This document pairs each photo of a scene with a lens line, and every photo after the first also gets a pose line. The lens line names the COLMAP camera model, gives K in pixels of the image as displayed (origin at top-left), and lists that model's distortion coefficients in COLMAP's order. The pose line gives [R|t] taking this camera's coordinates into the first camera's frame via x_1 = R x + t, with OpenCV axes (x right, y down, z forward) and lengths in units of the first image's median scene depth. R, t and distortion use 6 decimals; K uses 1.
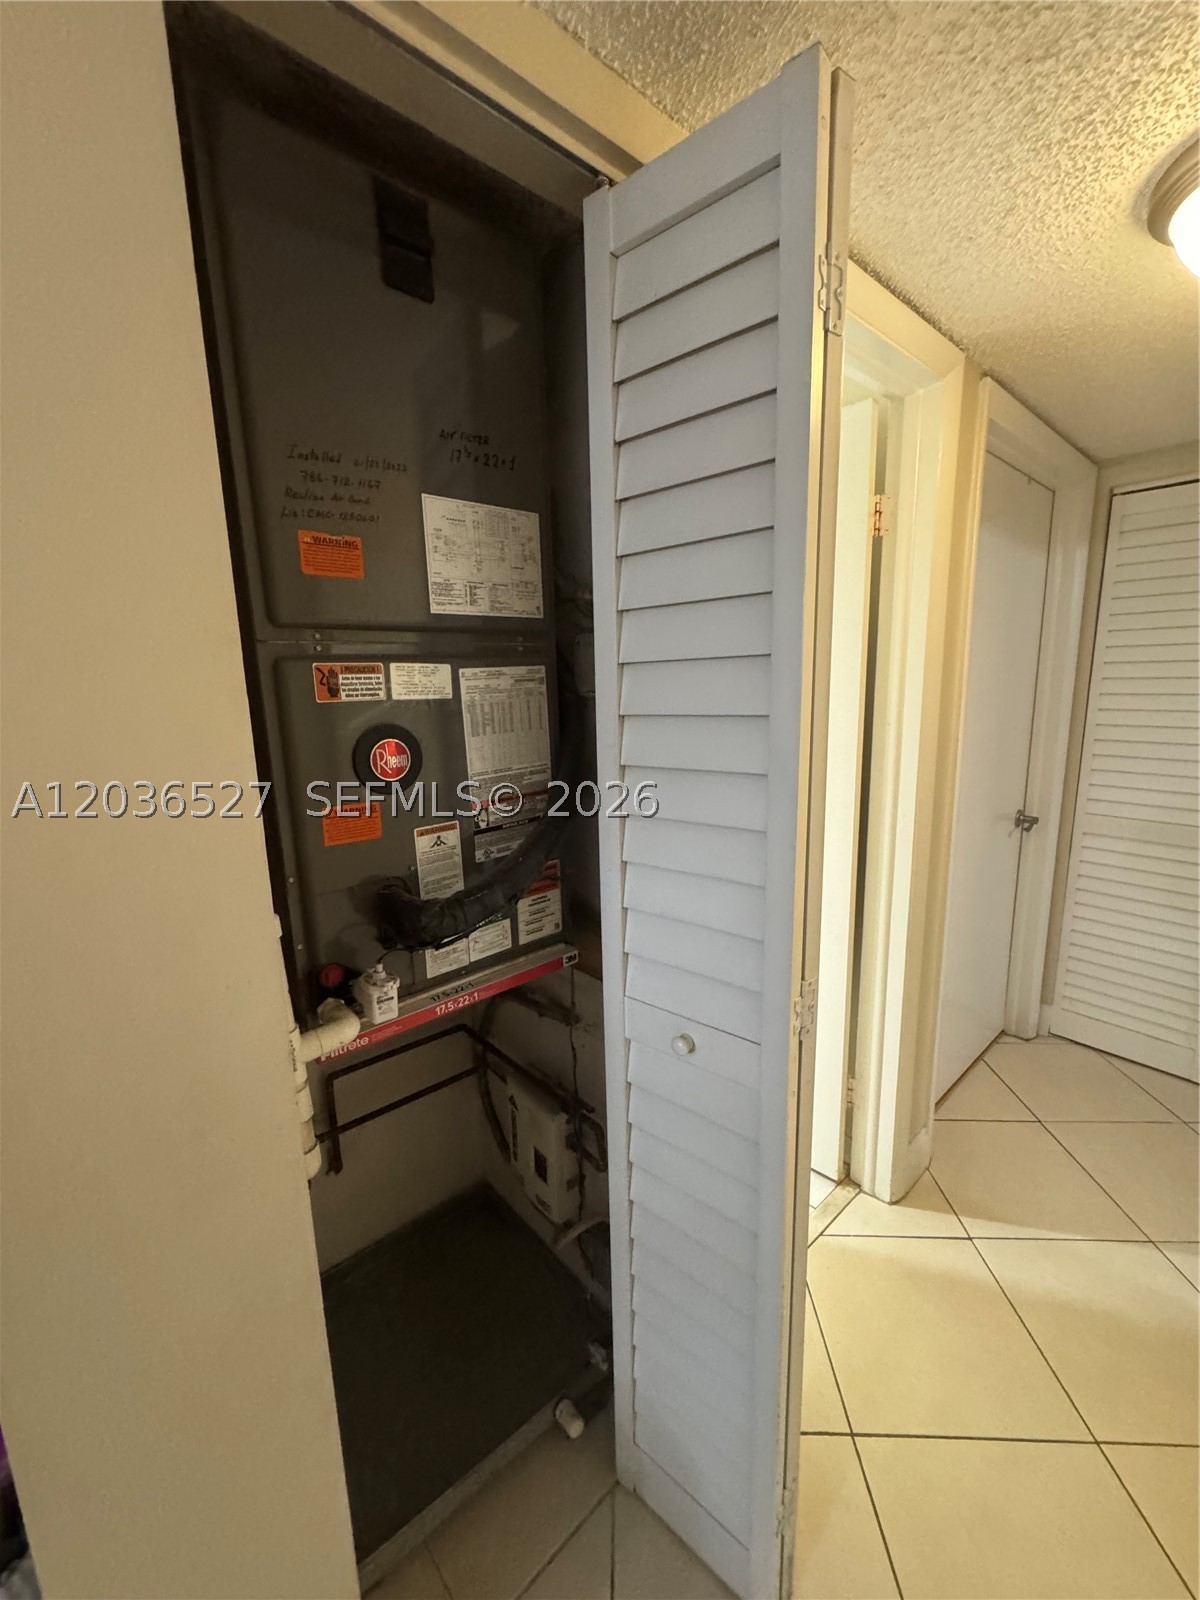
lens RADIAL K [[637.4, 0, 604.4], [0, 637.4, 797.3], [0, 0, 1]] dist [-0.001136, -0.000026]
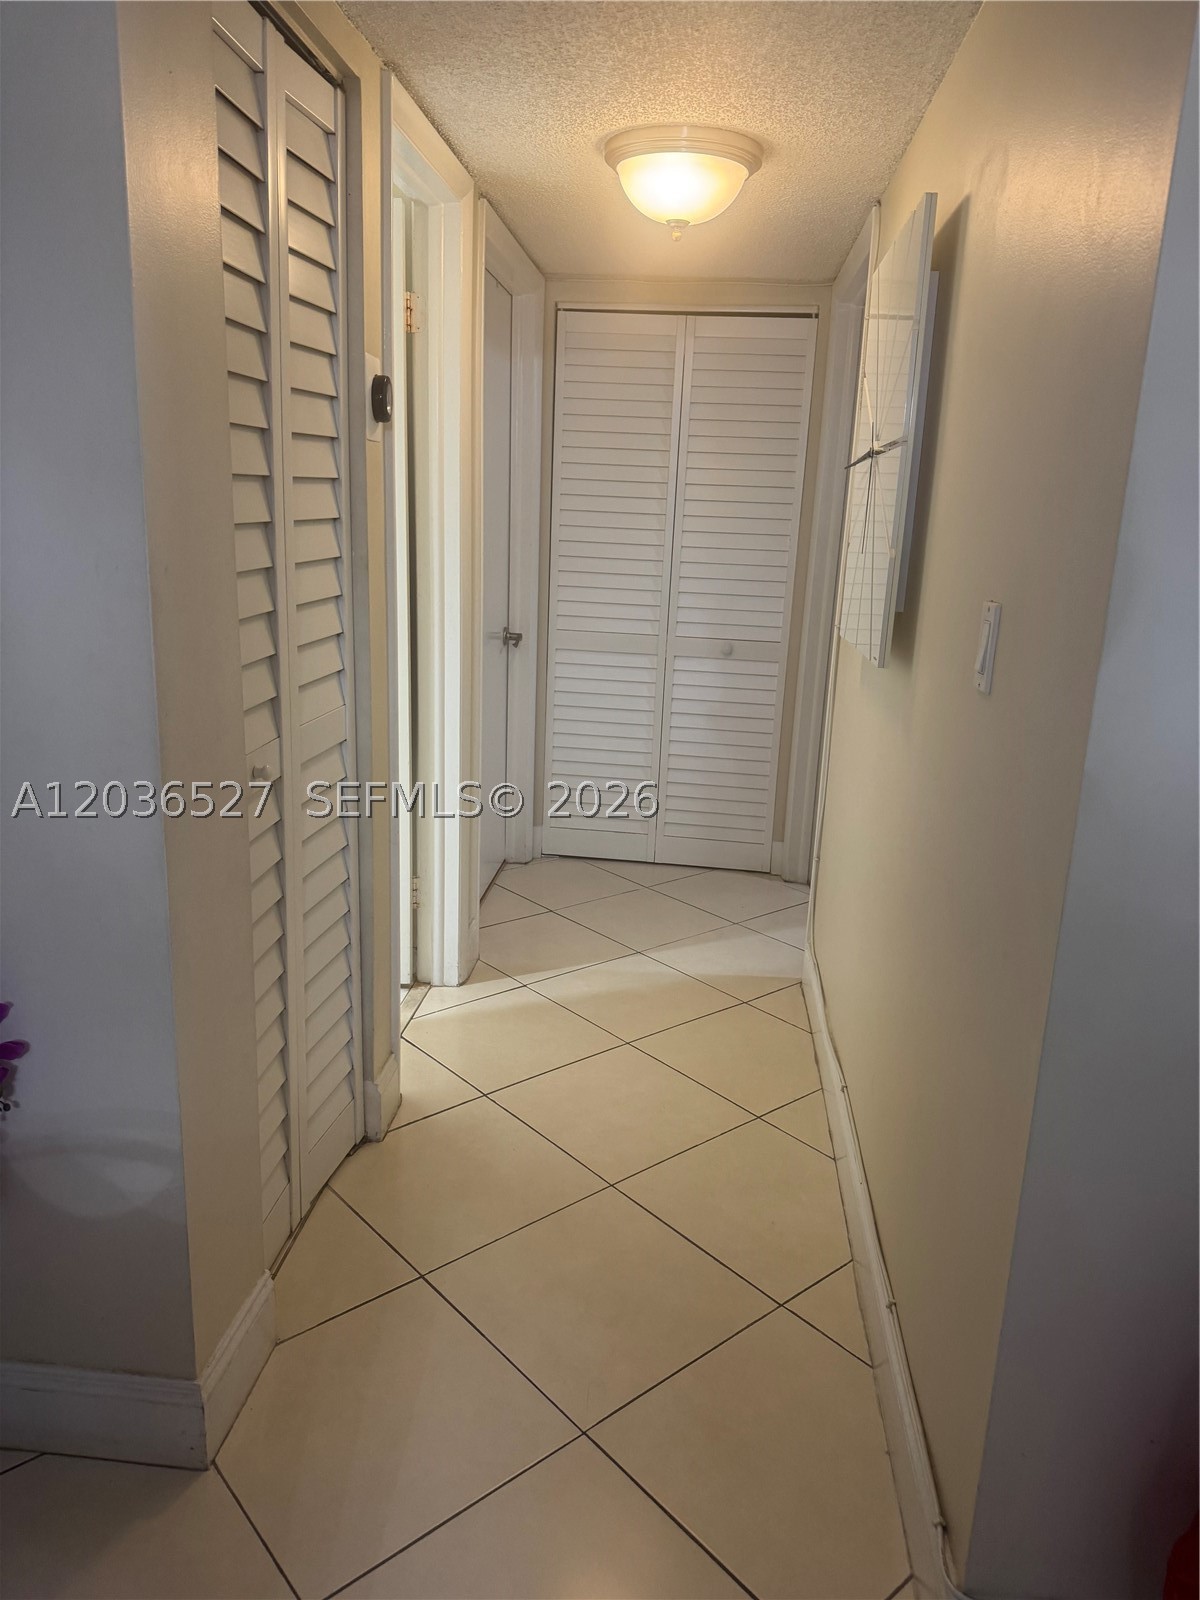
lens RADIAL K [[1134.3, 0, 596.9], [0, 1134.3, 800.6], [0, 0, 1]] dist [0.068782, -0.087093]
pose [[0.734216, -0.121214, 0.668008, -0.490568], [0.067032, 0.992068, 0.106340, 0.118534], [-0.675599, -0.033298, 0.736517, -0.433467]]
